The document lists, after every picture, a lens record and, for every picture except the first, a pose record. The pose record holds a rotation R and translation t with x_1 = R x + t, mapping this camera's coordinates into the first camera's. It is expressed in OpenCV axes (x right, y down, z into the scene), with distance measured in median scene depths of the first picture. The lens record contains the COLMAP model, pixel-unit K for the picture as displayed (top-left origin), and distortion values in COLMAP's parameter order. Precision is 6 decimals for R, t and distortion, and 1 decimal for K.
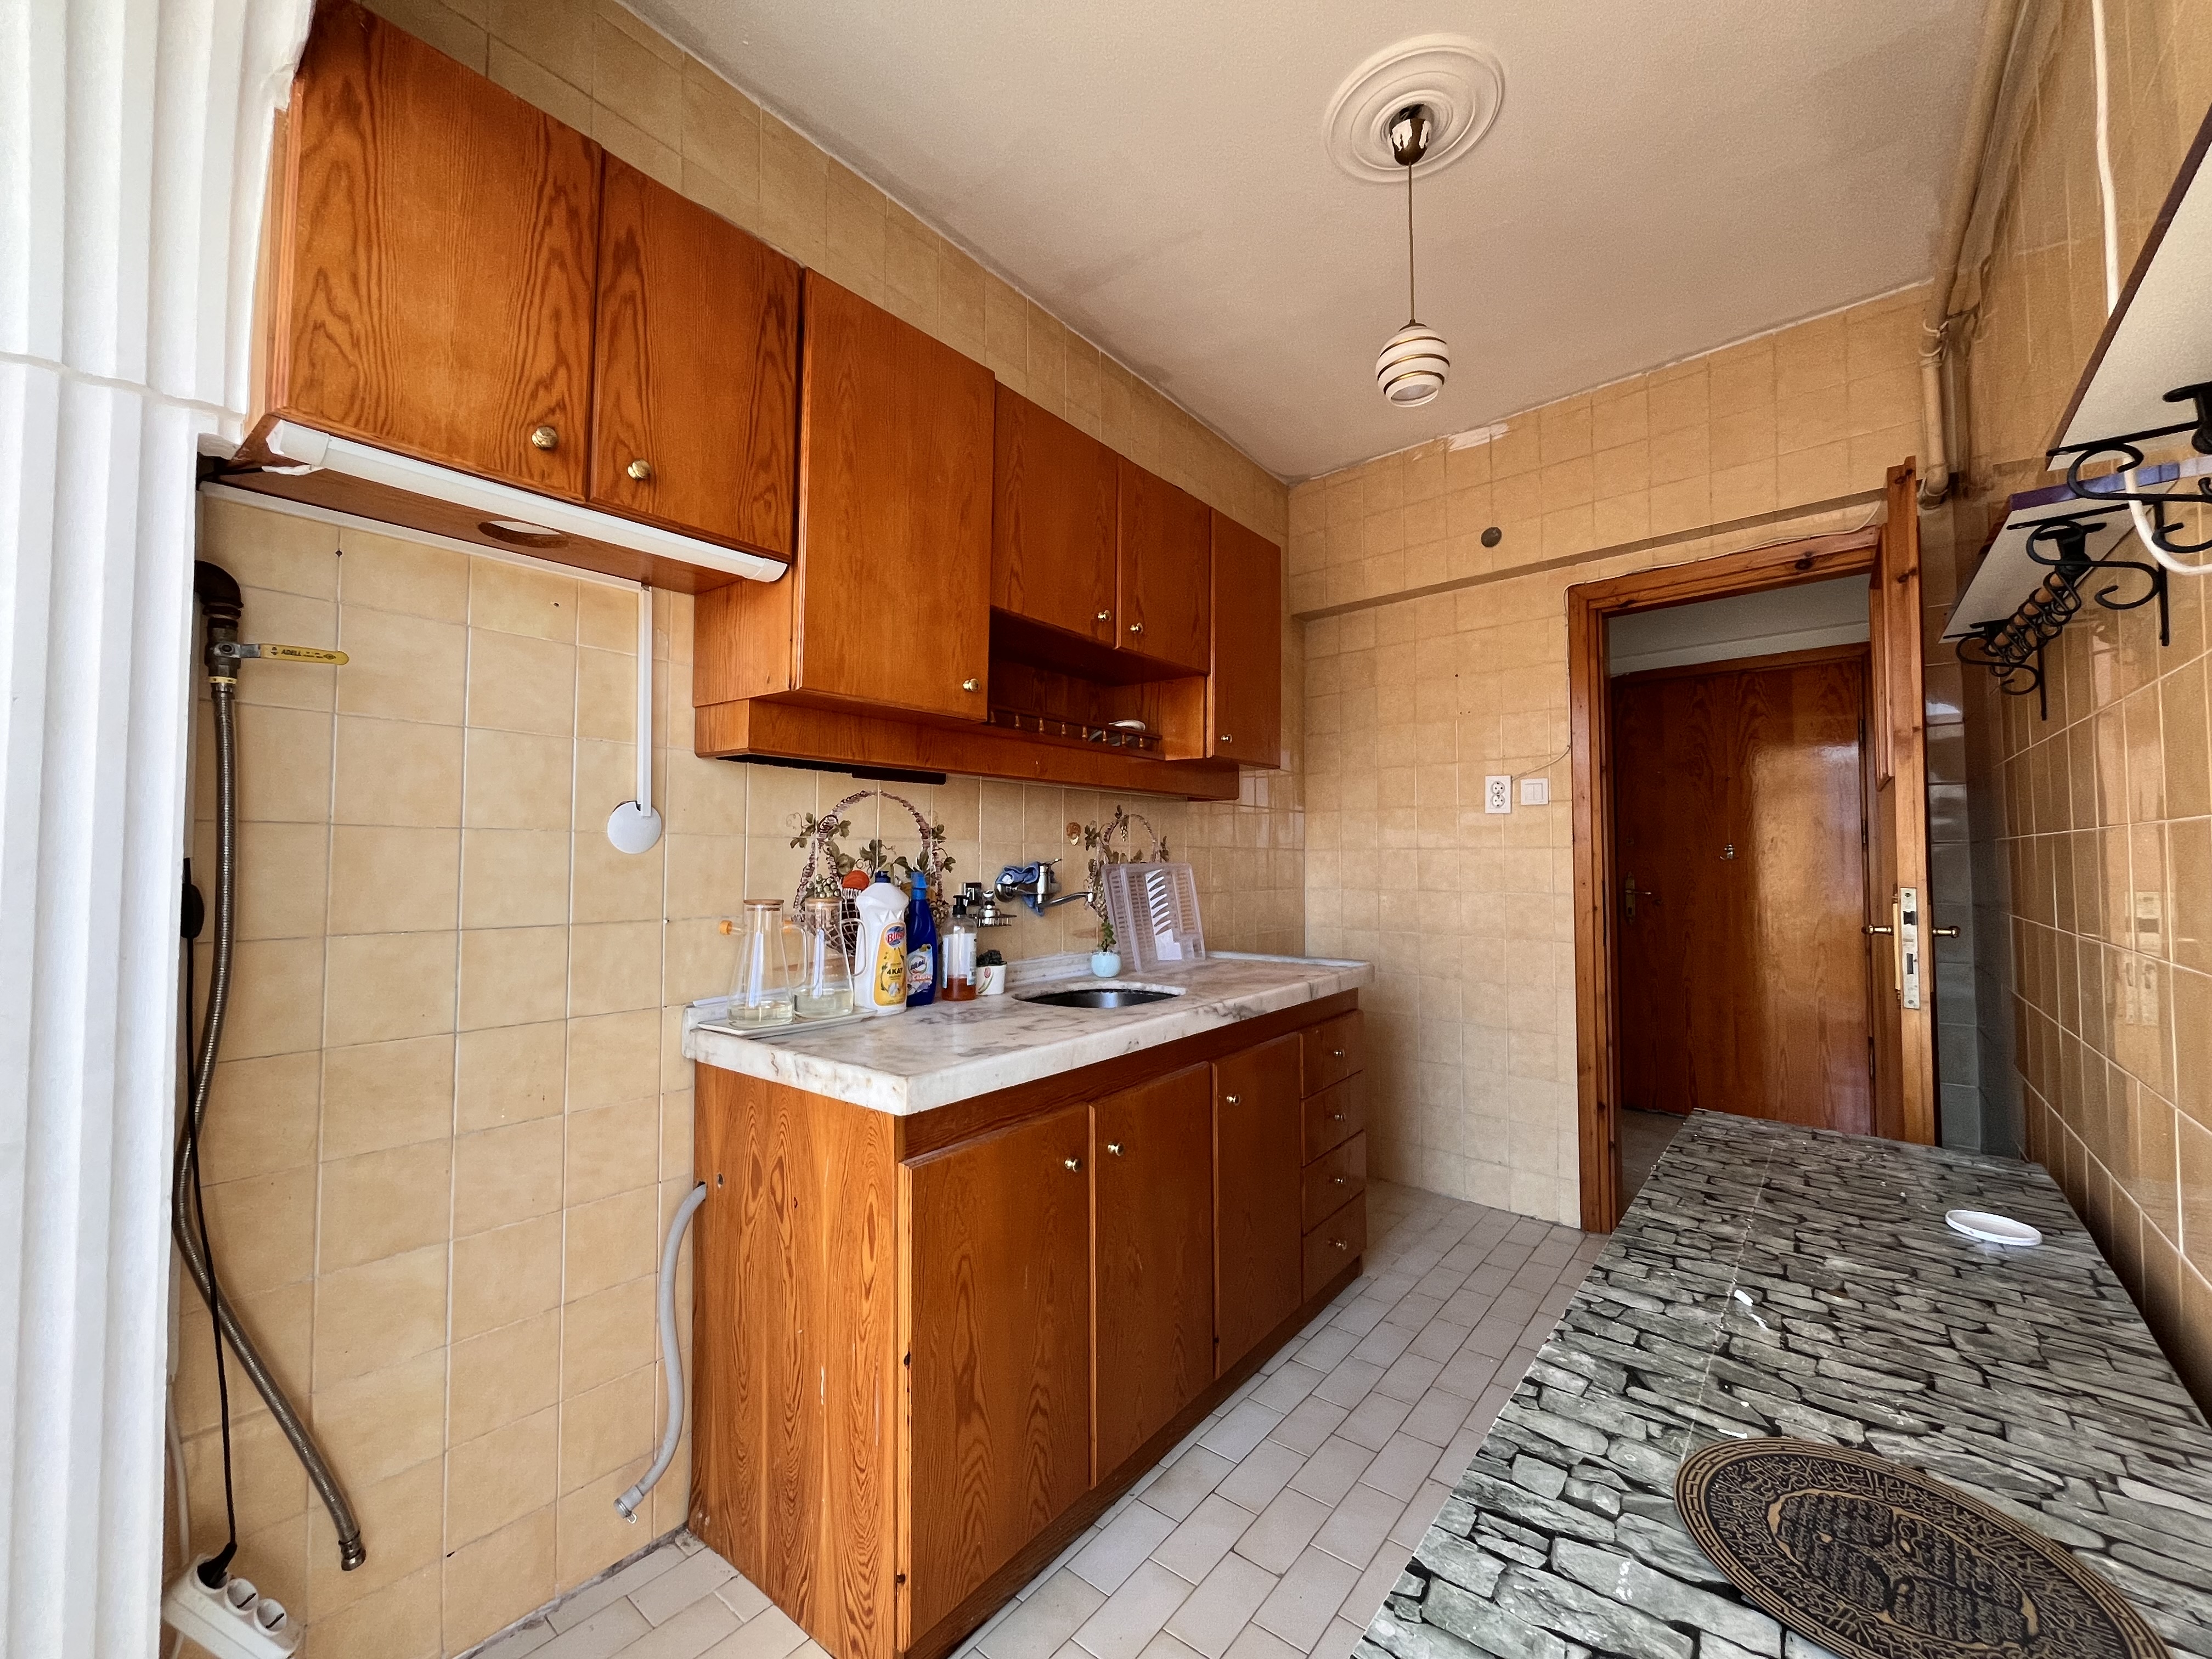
lens RADIAL K [[898.5, 0, 1100.9], [0, 898.5, 831.5], [0, 0, 1]] dist [-0.002948, -0.000458]
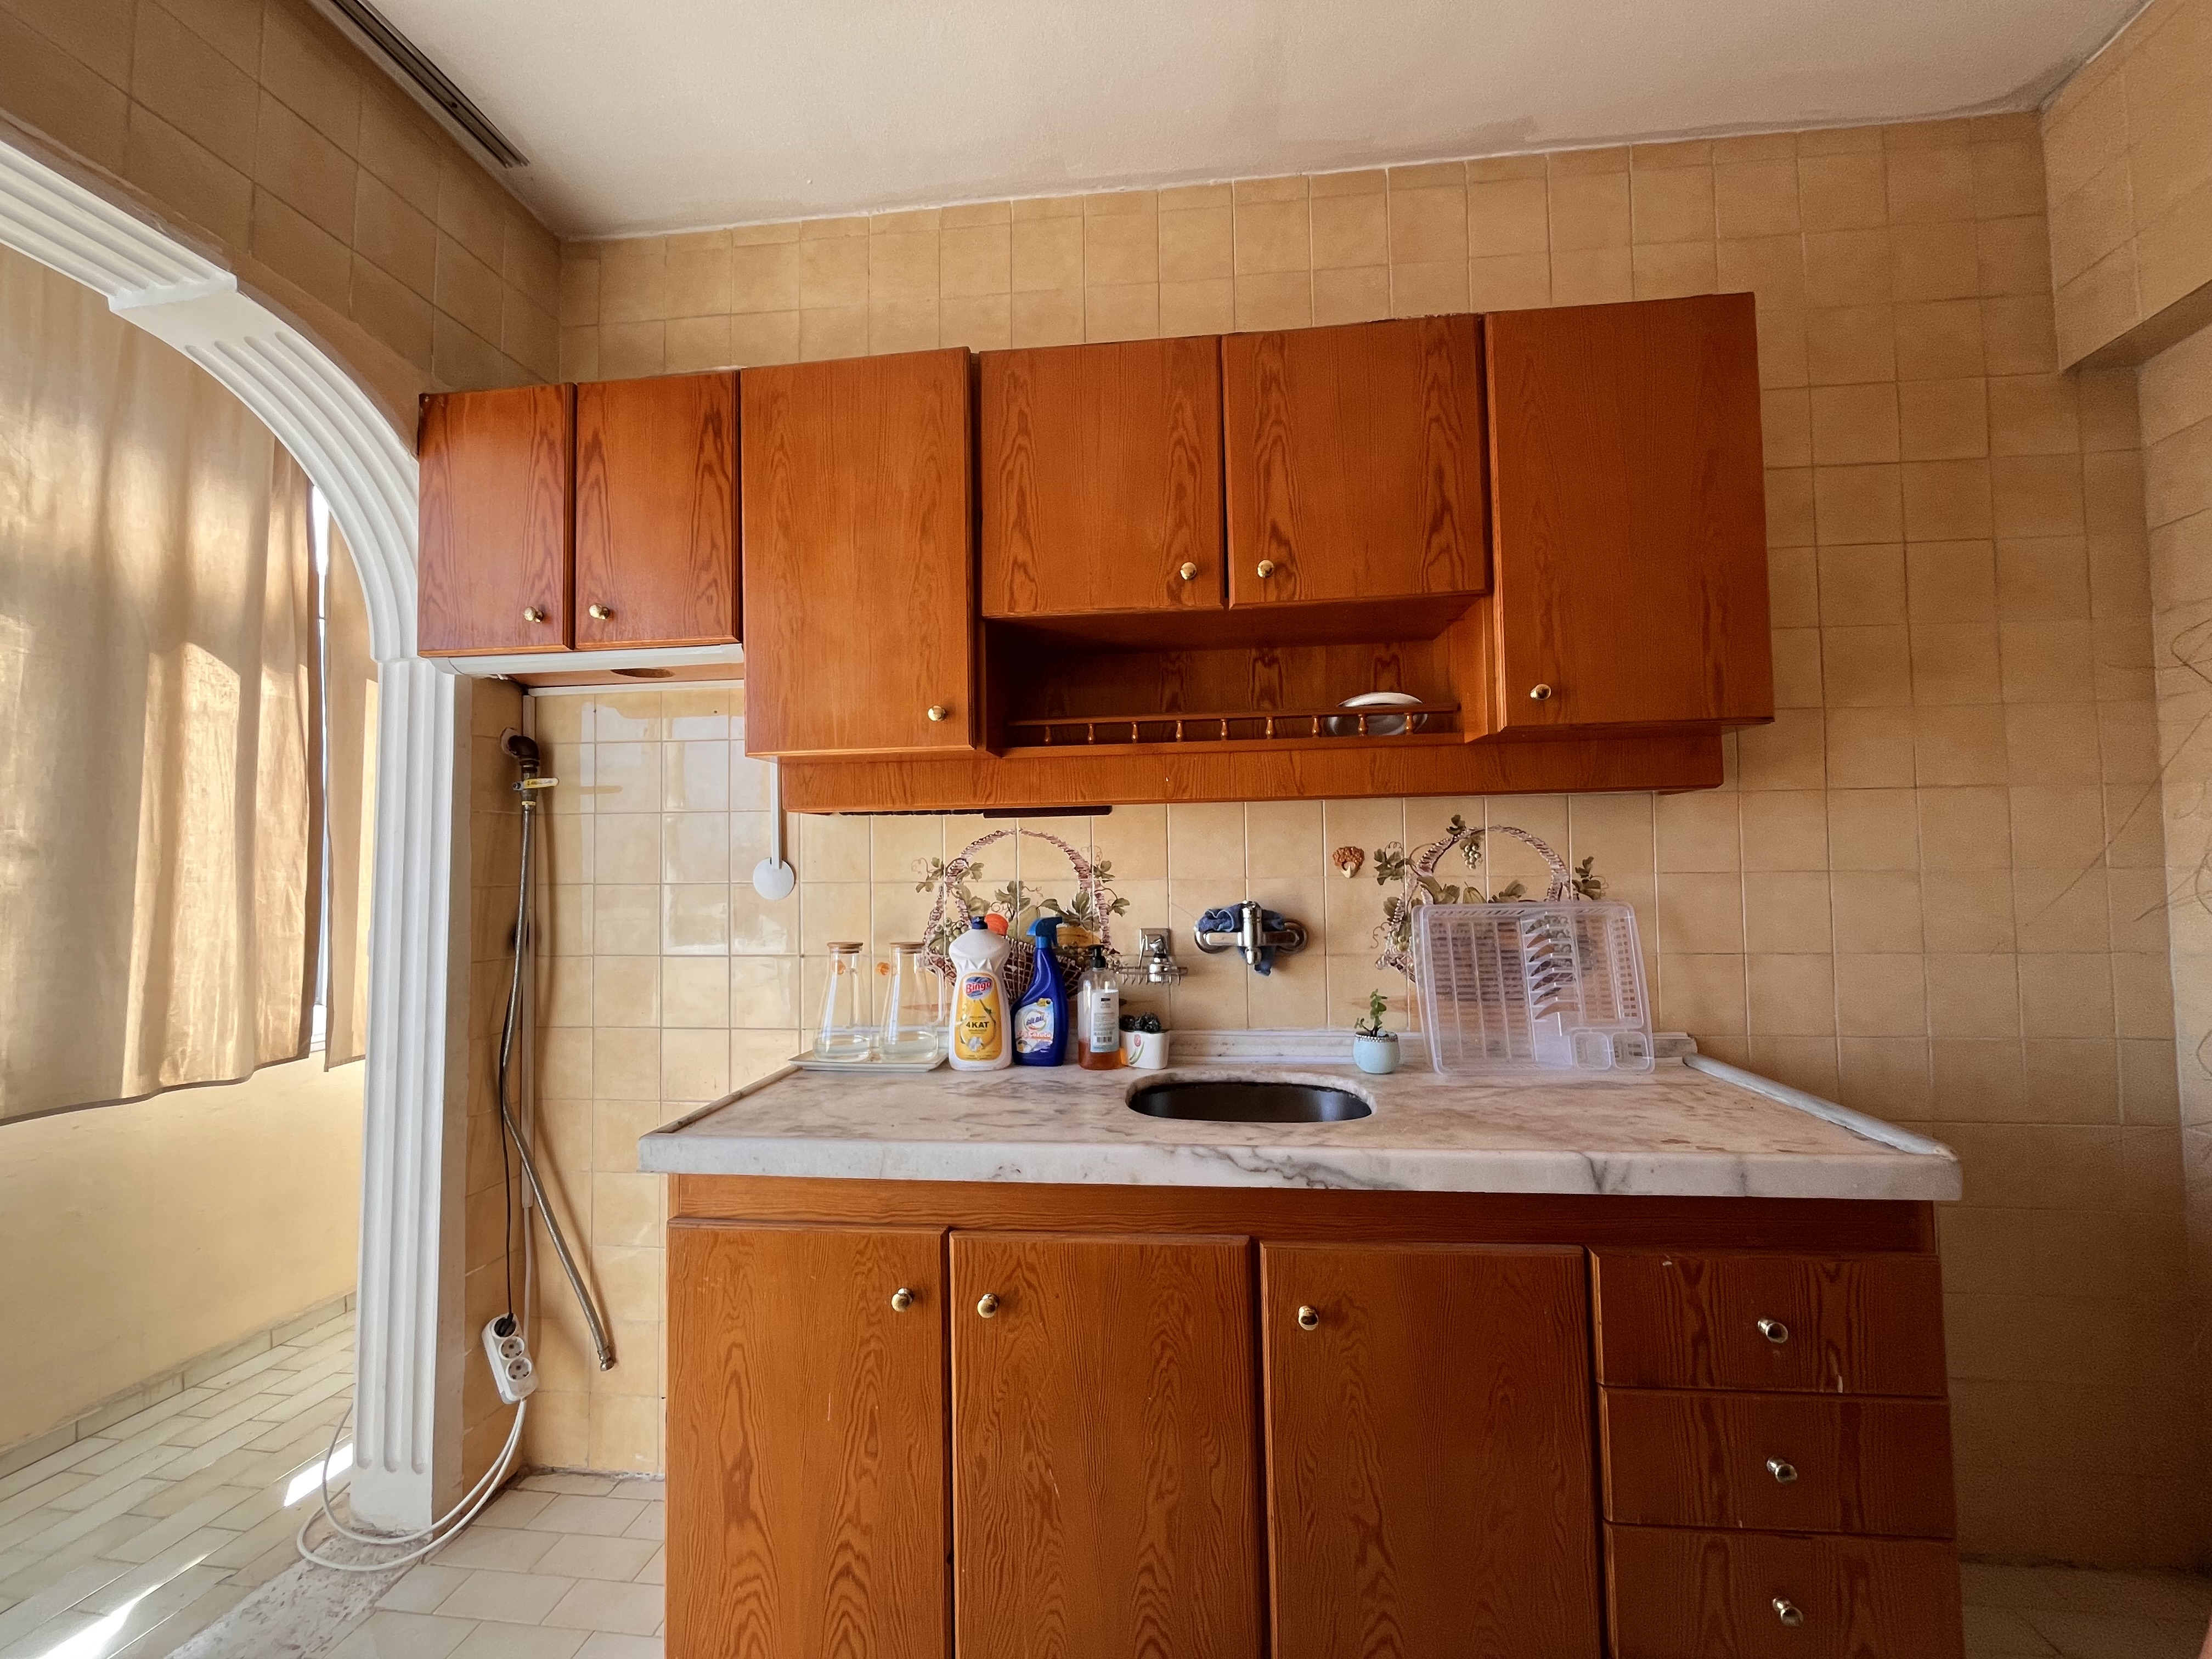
lens RADIAL K [[898.1, 0, 1100.4], [0, 898.1, 832.3], [0, 0, 1]] dist [-0.001377, -0.000733]
pose [[0.531565, -0.043410, -0.845905, 0.712691], [0.040567, 0.998845, -0.025766, -0.016912], [0.846046, -0.020620, 0.532712, 0.686592]]
